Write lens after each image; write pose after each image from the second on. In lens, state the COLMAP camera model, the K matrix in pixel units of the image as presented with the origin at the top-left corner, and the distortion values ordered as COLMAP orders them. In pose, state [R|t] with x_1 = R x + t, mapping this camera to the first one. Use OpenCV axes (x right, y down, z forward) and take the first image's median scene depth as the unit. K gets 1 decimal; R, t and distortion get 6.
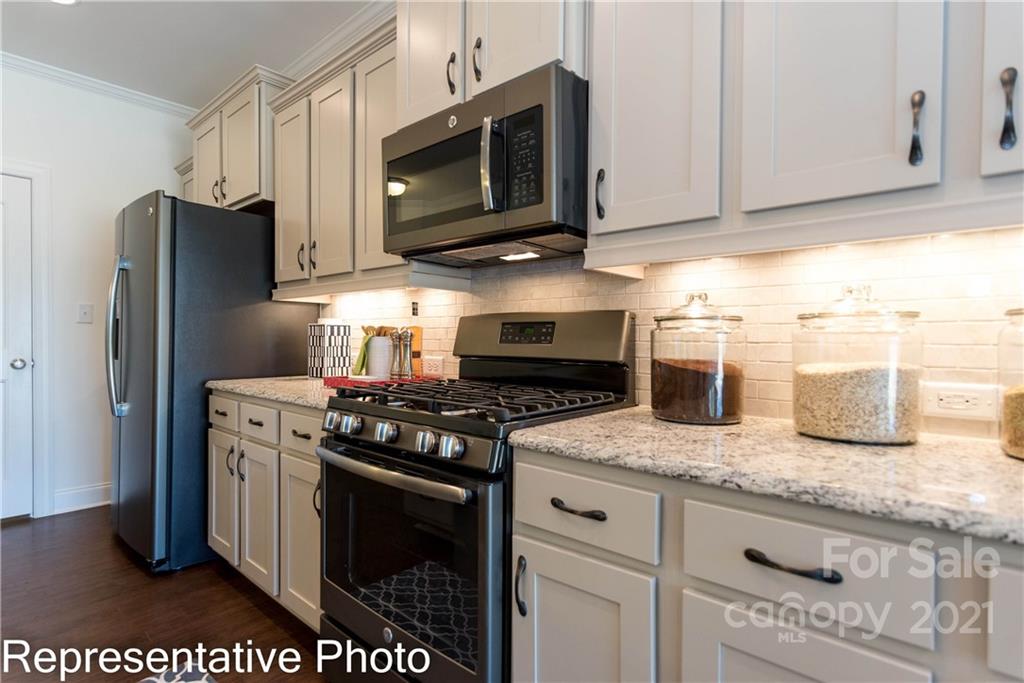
lens RADIAL K [[497.0, 0, 518.9], [0, 497.0, 342.4], [0, 0, 1]] dist [-0.000678, 0.001102]
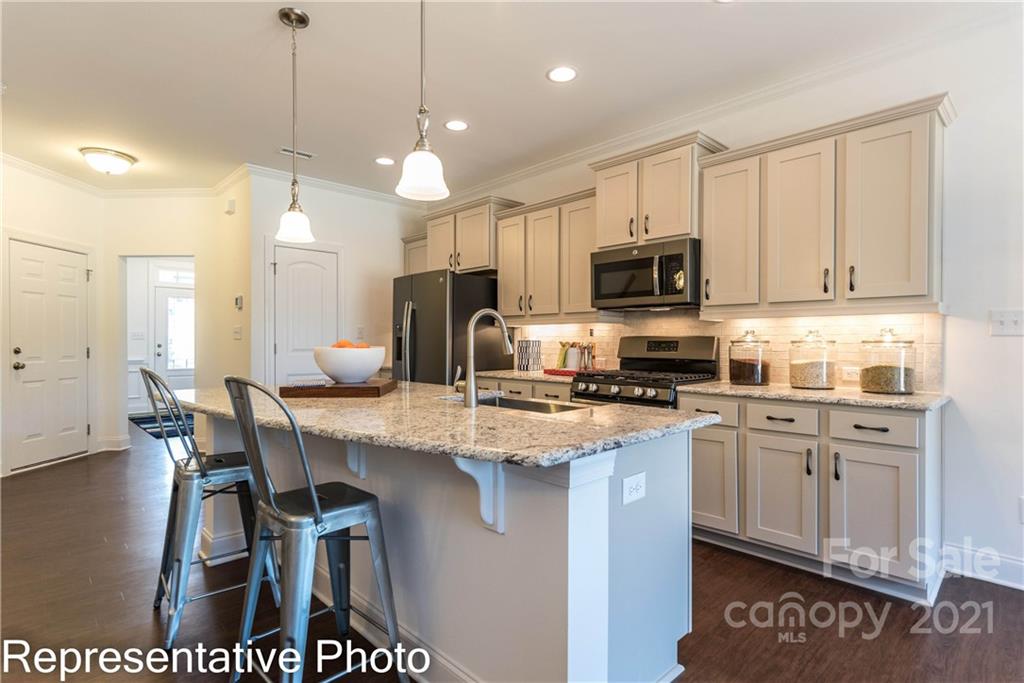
lens RADIAL K [[497.0, 0, 515.1], [0, 497.0, 341.5], [0, 0, 1]] dist [-0.000678, 0.001102]
pose [[0.996034, -0.004164, -0.088881, -0.522337], [0.003349, 0.999951, -0.009321, -0.028695], [0.088915, 0.008986, 0.995999, -1.397496]]
